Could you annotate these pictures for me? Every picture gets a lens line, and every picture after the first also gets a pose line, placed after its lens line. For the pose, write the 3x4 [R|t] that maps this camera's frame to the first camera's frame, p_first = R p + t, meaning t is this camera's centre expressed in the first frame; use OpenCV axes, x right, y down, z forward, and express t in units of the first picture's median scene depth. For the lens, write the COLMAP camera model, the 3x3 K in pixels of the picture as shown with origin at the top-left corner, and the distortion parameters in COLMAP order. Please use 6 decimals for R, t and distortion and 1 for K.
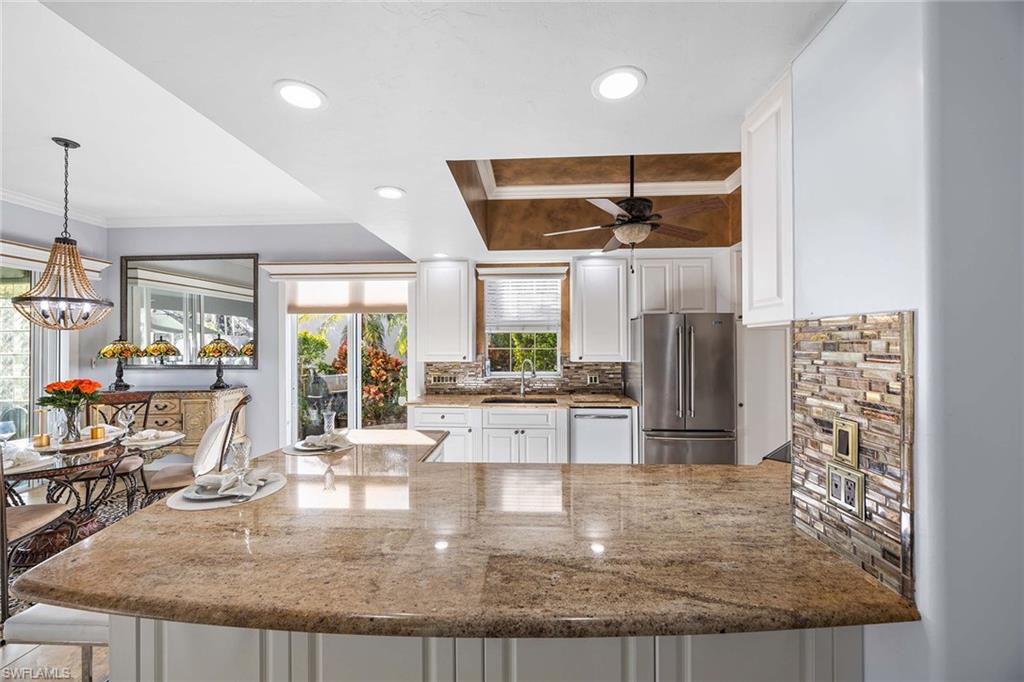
lens RADIAL K [[388.8, 0, 508.2], [0, 388.8, 339.7], [0, 0, 1]] dist [-0.000404, -0.000023]
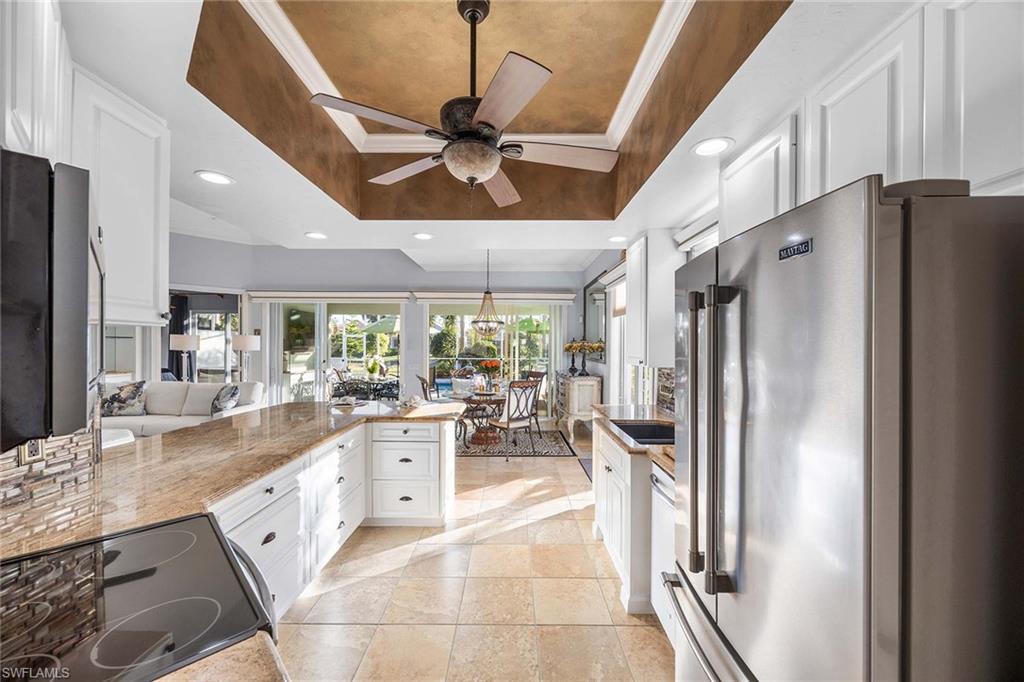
lens RADIAL K [[394.3, 0, 512.2], [0, 394.3, 346.6], [0, 0, 1]] dist [-0.002304, -0.000553]
pose [[0.052135, 0.009004, -0.998599, 0.631158], [0.005648, 0.999941, 0.009311, 0.006968], [0.998624, -0.006125, 0.052081, 0.689297]]
